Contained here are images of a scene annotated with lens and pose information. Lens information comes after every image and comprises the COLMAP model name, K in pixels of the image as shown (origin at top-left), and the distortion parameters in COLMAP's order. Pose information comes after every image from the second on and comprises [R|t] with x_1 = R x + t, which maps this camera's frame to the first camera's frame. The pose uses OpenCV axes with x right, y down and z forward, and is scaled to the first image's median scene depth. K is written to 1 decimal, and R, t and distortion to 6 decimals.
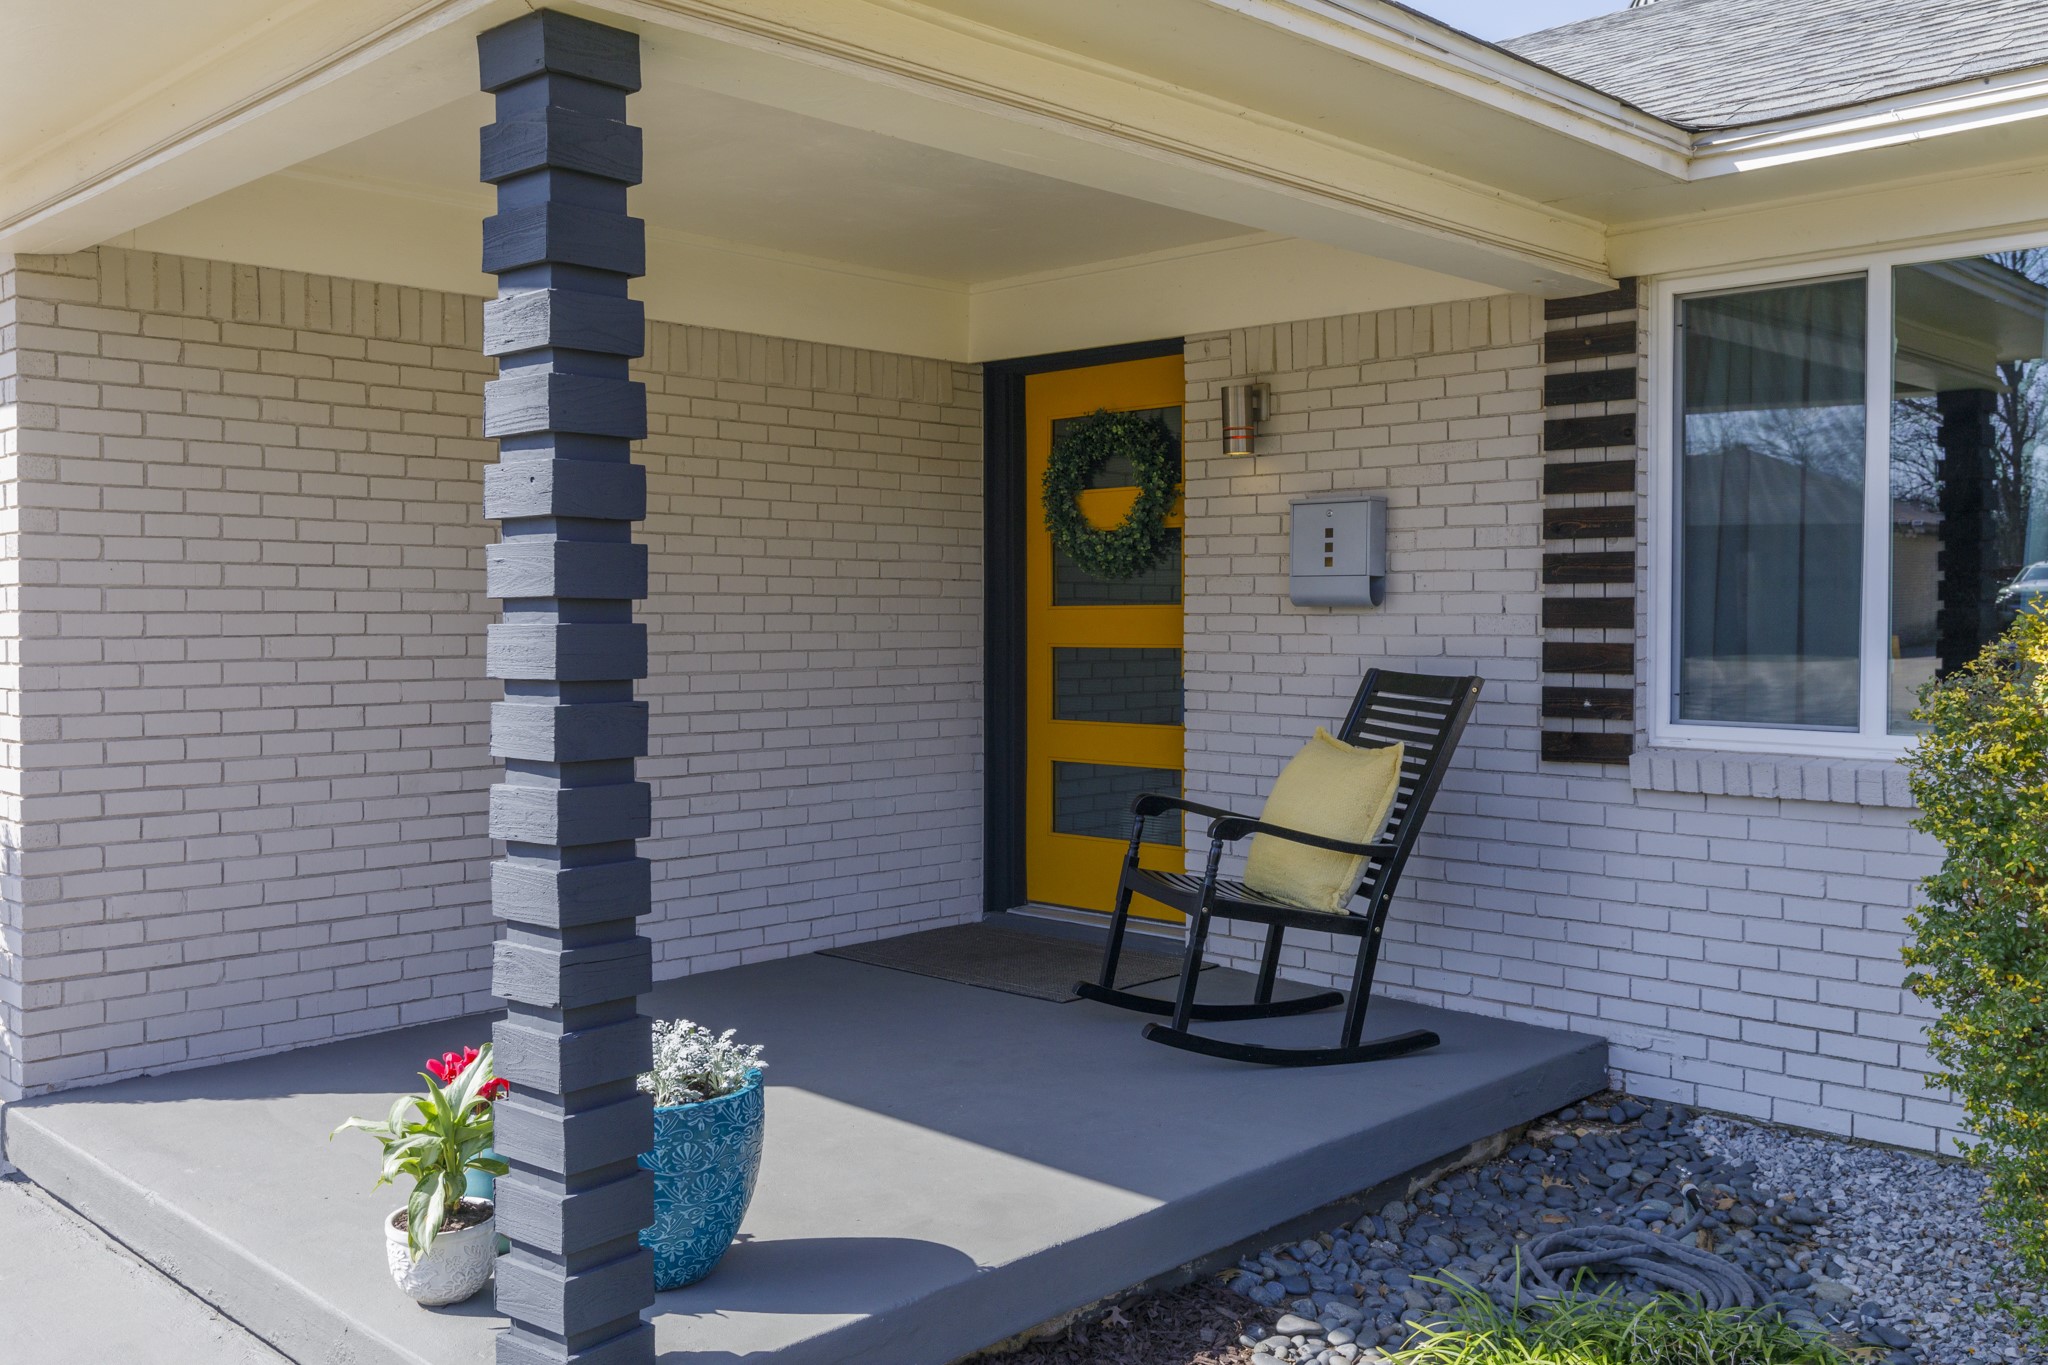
lens RADIAL K [[1783.1, 0, 1024.0], [0, 1783.1, 682.5], [0, 0, 1]] dist [0.001125, -0.000511]
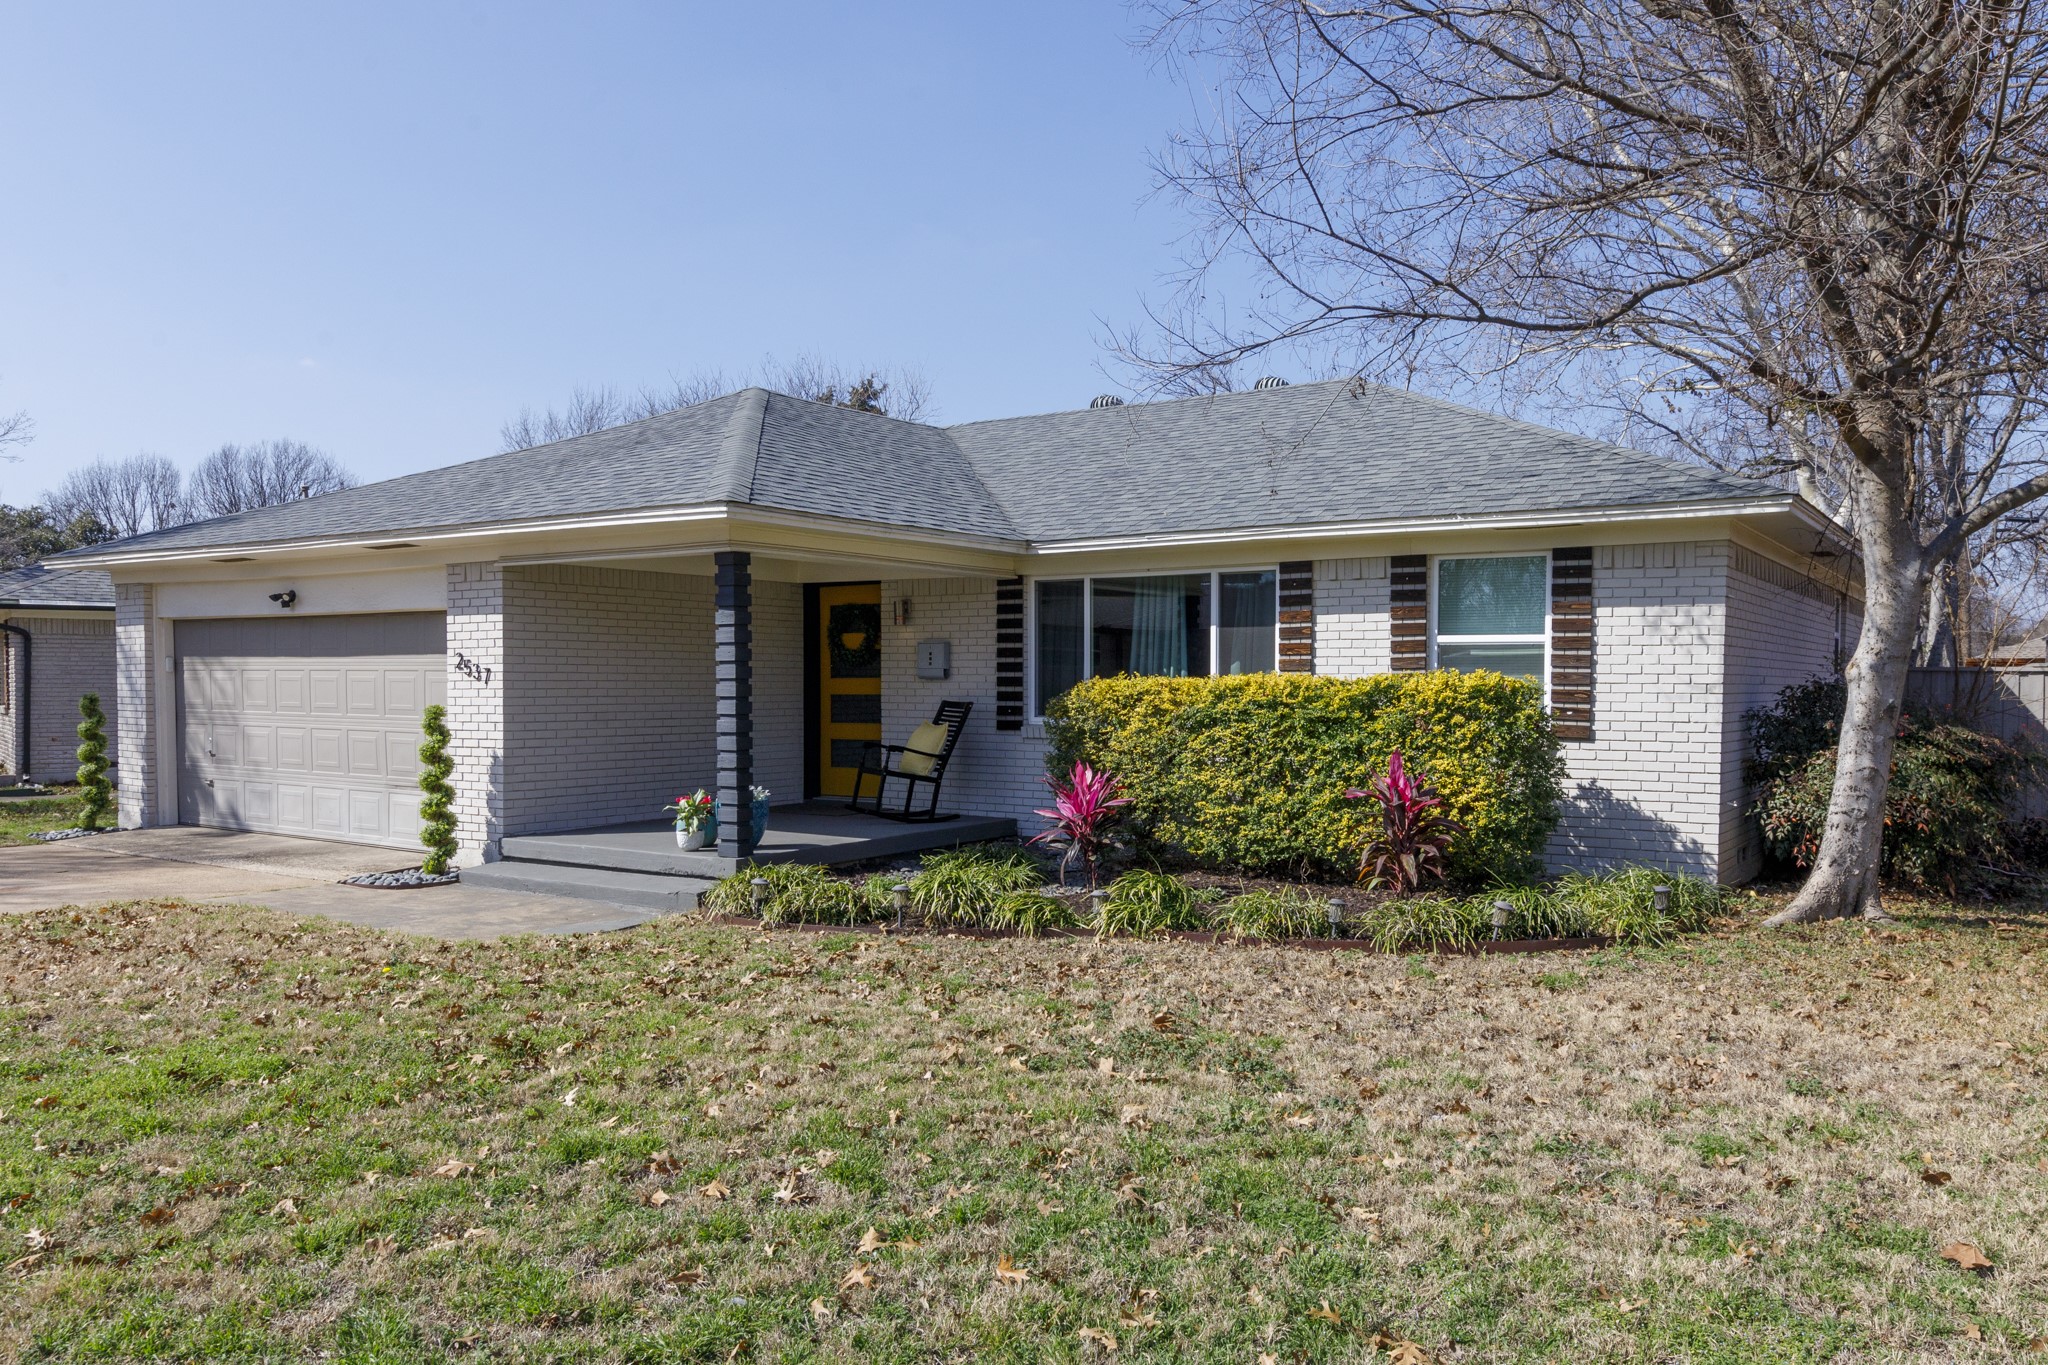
lens RADIAL K [[1423.2, 0, 1024.0], [0, 1423.2, 682.5], [0, 0, 1]] dist [0.004277, 0.000171]
pose [[0.984922, 0.001625, 0.172994, -0.086385], [0.004689, 0.999338, -0.036082, 0.051483], [-0.172938, 0.036349, 0.984262, -1.427554]]
